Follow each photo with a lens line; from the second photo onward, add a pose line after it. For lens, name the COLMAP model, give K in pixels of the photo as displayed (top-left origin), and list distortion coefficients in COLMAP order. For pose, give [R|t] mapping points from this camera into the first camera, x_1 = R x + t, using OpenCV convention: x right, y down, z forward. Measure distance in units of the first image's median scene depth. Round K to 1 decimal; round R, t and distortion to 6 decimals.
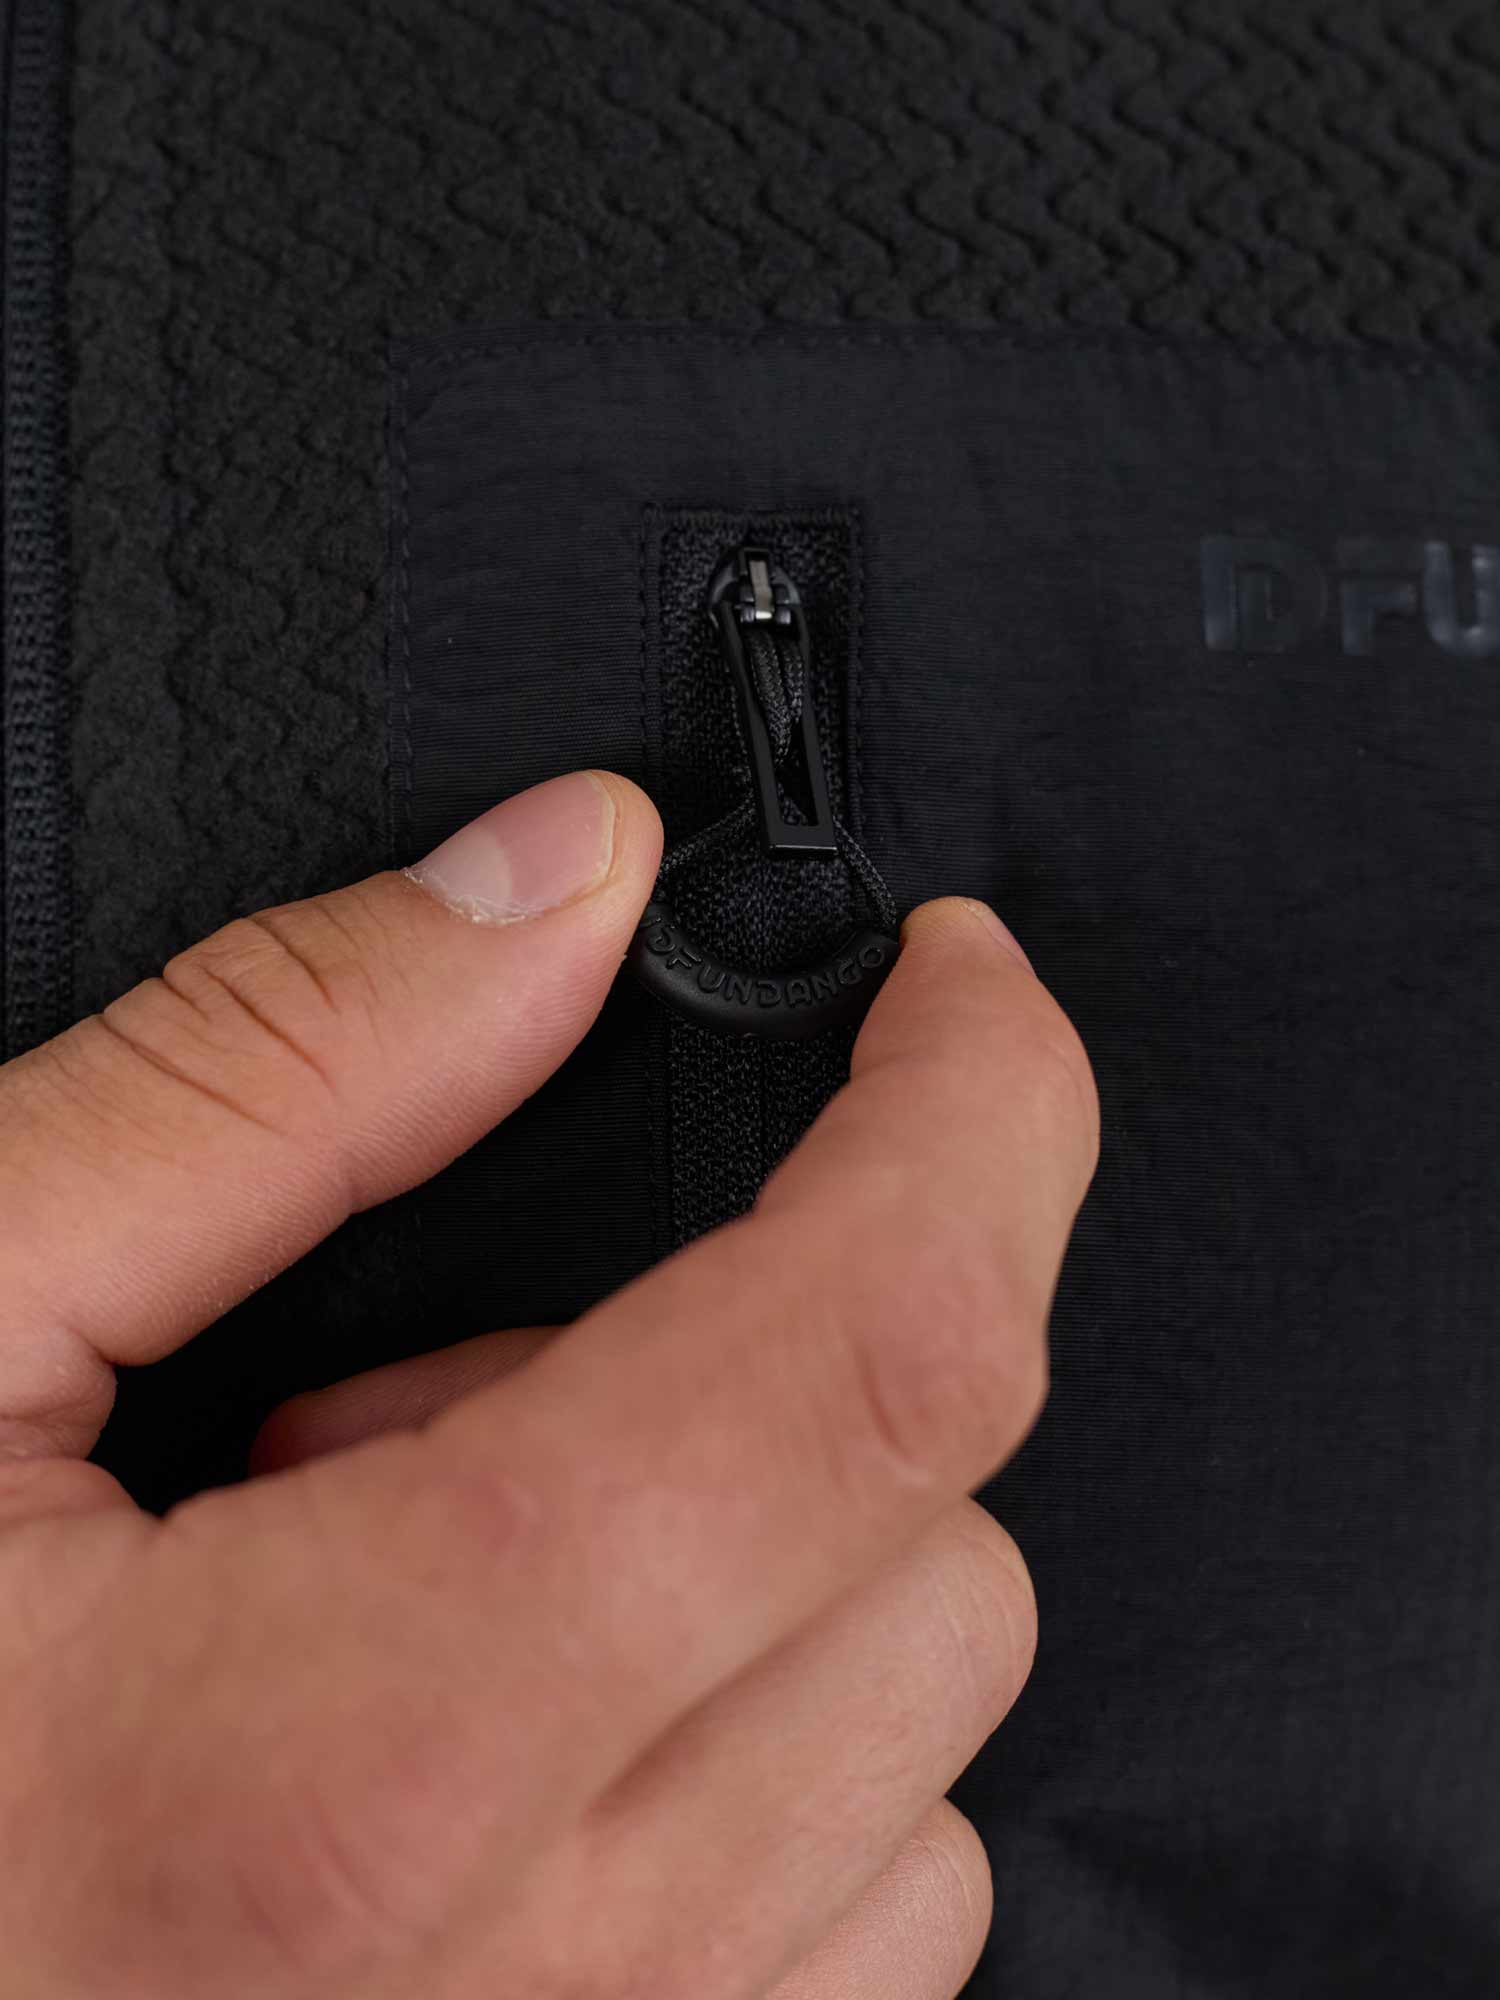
lens RADIAL K [[5612.8, 0, 750.0], [0, 5612.8, 1000.0], [0, 0, 1]] dist [-0.072450, -0.495422]
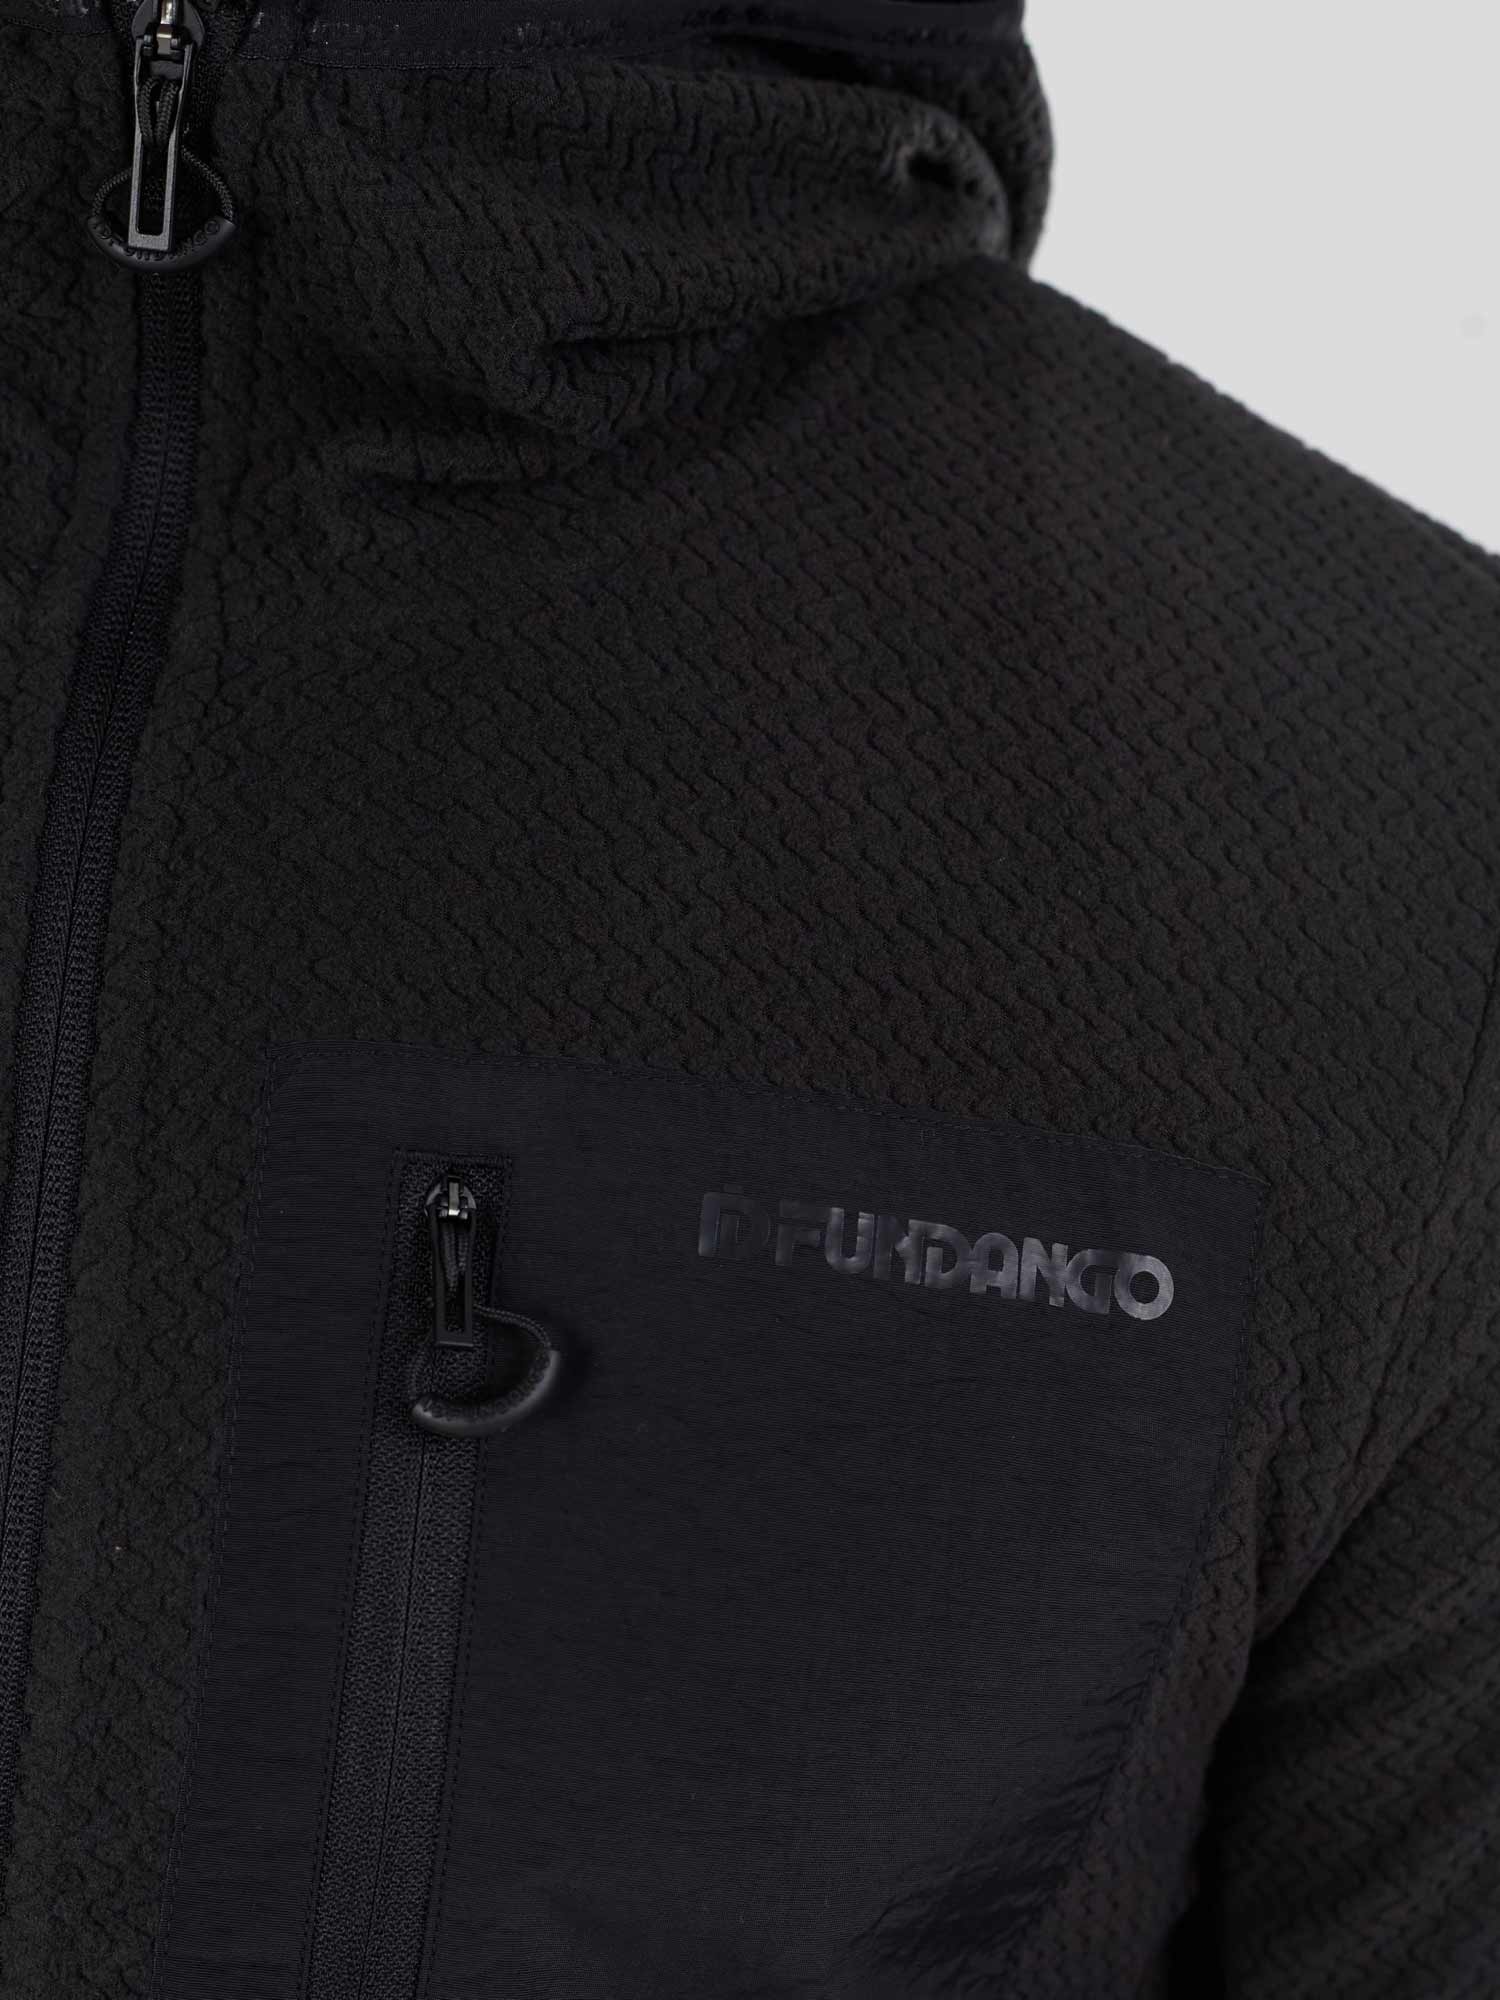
lens RADIAL K [[5623.7, 0, 725.9], [0, 5623.7, 908.1], [0, 0, 1]] dist [-1.138478, 64.045745]
pose [[0.994142, 0.107854, 0.006987, 0.067902], [-0.106775, 0.990099, -0.091120, -0.009730], [-0.016745, 0.089840, 0.995815, -0.843903]]
